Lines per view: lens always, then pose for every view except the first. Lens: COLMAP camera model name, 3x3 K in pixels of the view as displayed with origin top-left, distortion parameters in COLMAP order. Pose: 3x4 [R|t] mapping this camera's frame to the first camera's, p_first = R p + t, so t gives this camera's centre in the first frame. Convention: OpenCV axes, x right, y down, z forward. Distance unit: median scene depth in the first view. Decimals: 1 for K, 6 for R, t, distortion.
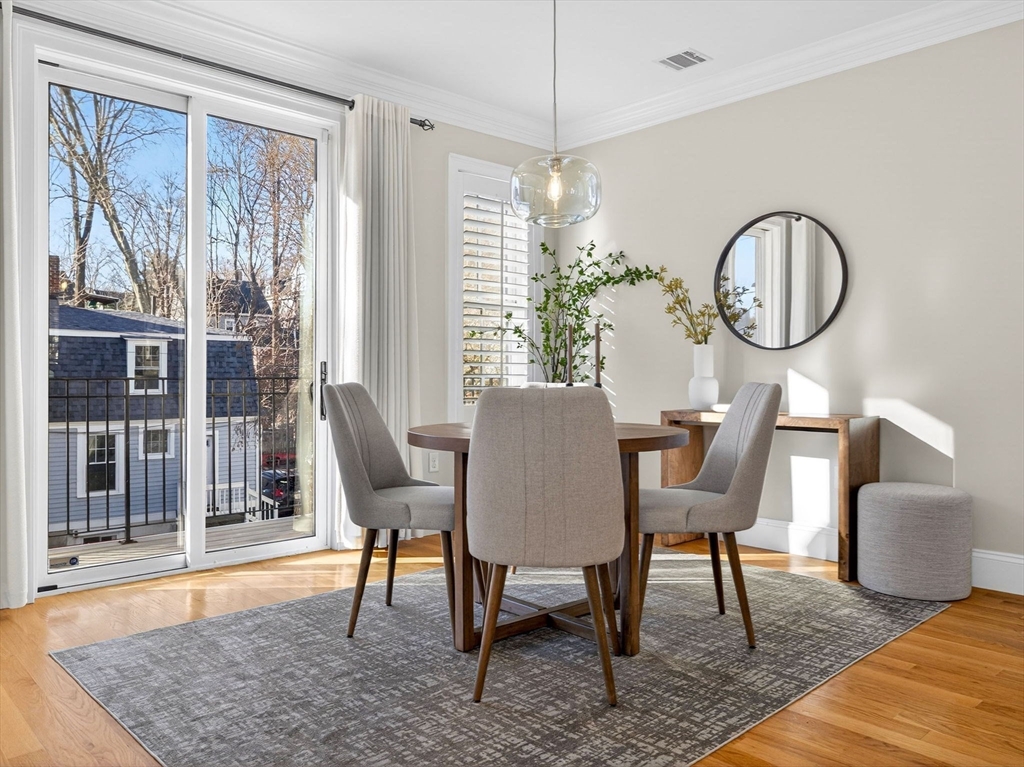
lens RADIAL K [[777.3, 0, 509.5], [0, 777.3, 380.1], [0, 0, 1]] dist [-0.012344, -0.002792]
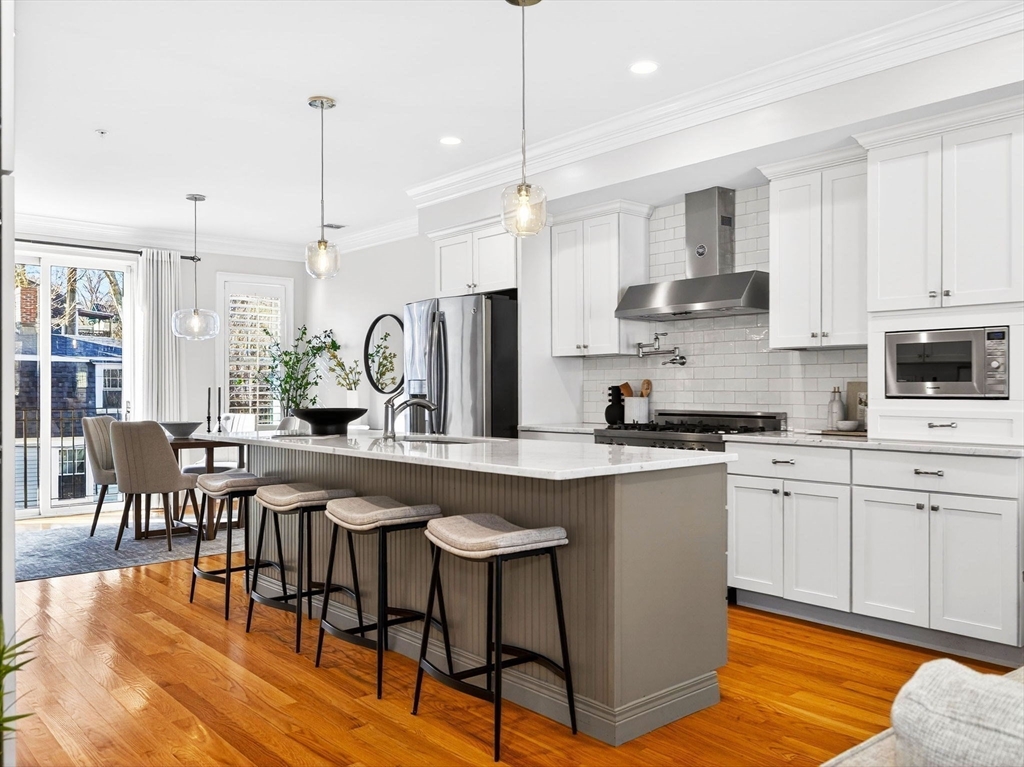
lens RADIAL K [[838.8, 0, 512.3], [0, 838.8, 391.9], [0, 0, 1]] dist [0.006472, -0.012837]
pose [[0.999298, -0.002269, -0.037399, 0.580492], [0.002203, 0.999996, -0.001791, -0.033473], [0.037402, 0.001707, 0.999299, -0.707882]]
